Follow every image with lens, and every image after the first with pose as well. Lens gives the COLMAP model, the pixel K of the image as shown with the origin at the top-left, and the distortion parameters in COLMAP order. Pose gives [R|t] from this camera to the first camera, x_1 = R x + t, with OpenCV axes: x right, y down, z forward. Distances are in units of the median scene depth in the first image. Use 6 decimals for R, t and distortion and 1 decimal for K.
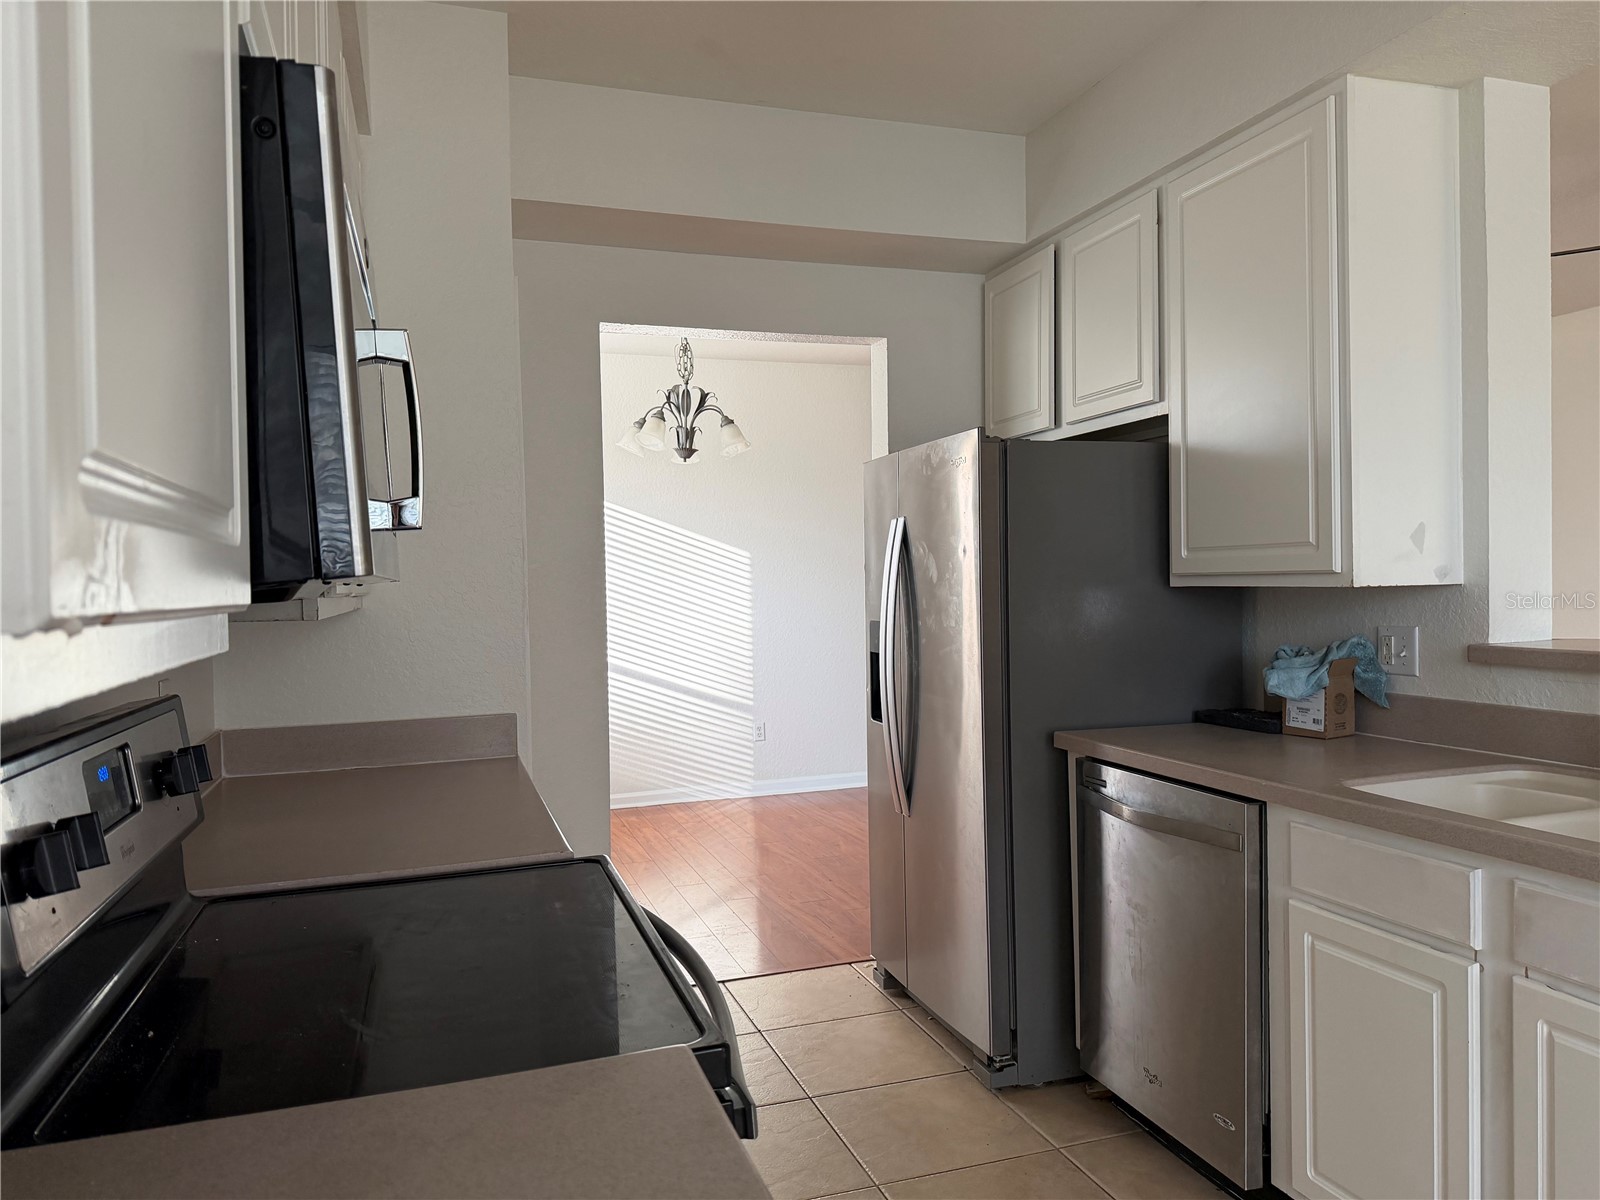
lens RADIAL K [[1120.4, 0, 788.4], [0, 1120.4, 613.2], [0, 0, 1]] dist [0.168916, -0.227795]
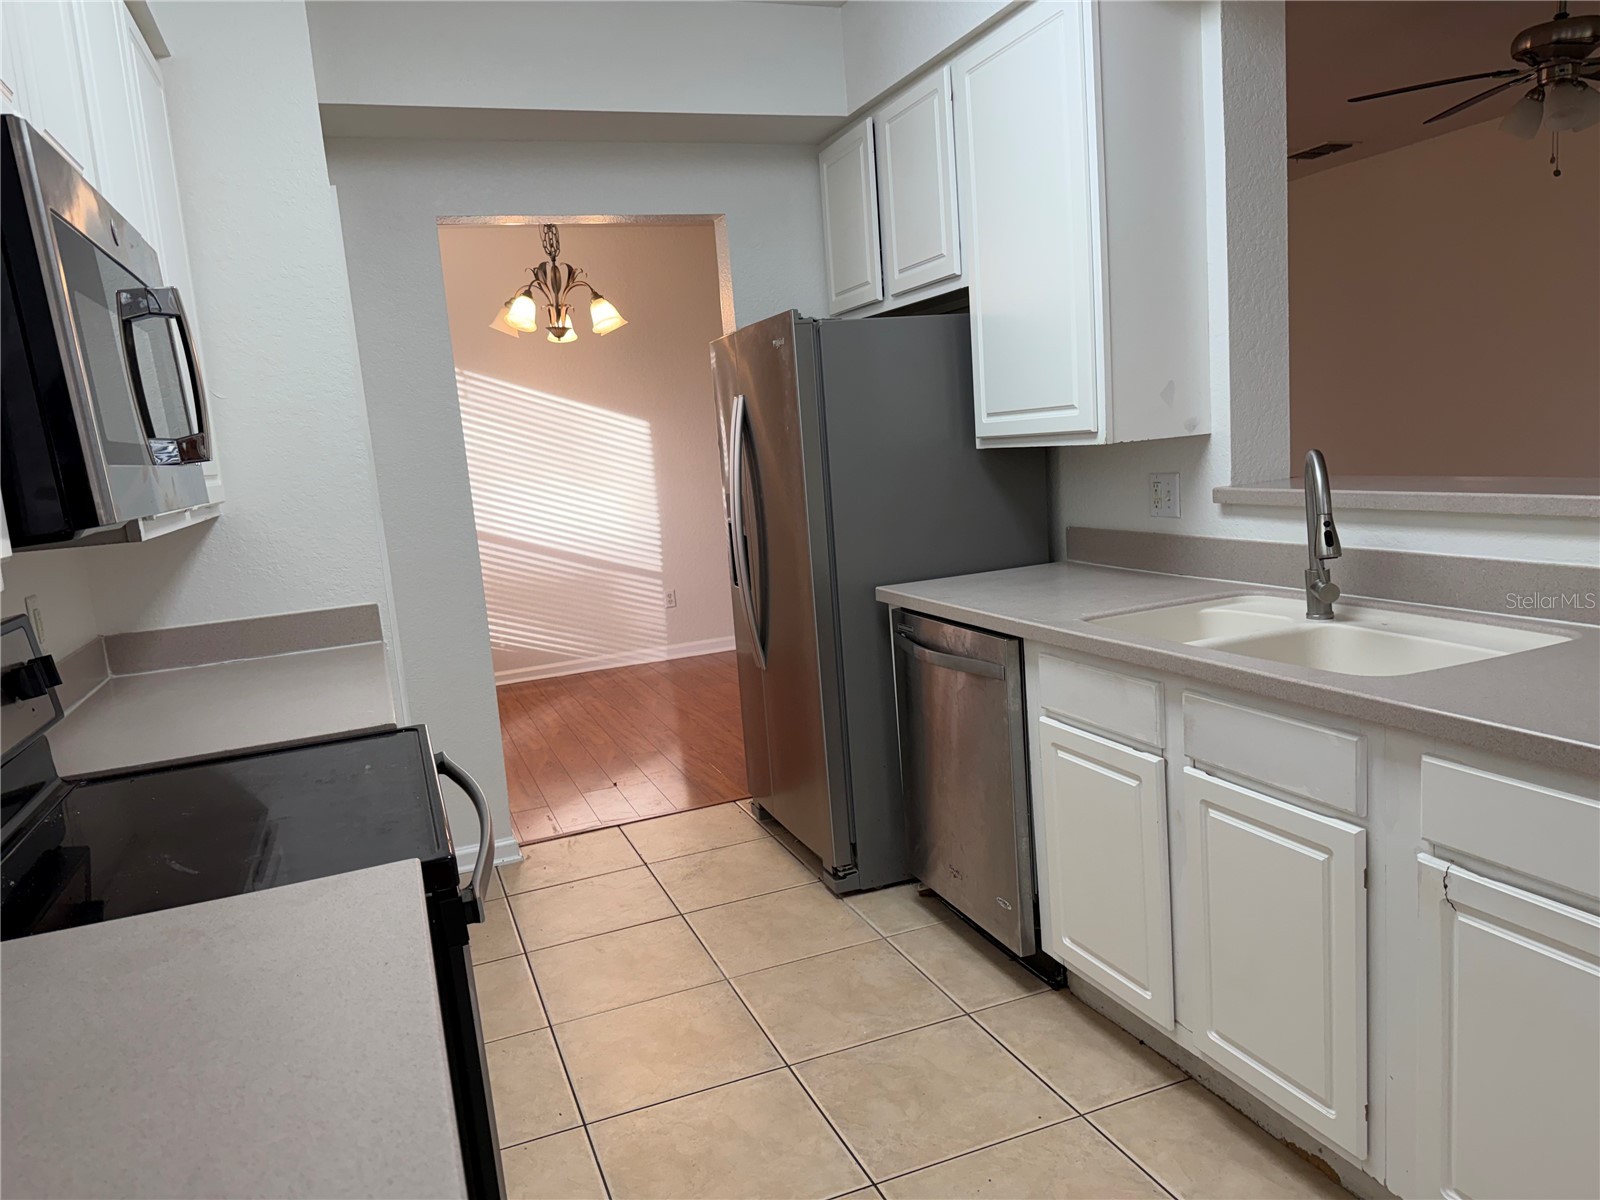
lens RADIAL K [[1120.4, 0, 788.4], [0, 1120.4, 613.2], [0, 0, 1]] dist [0.168916, -0.227795]
pose [[0.997092, -0.064827, 0.040061, 0.087168], [0.059274, 0.990137, 0.126946, -0.013650], [-0.047896, -0.124202, 0.991100, -0.085744]]
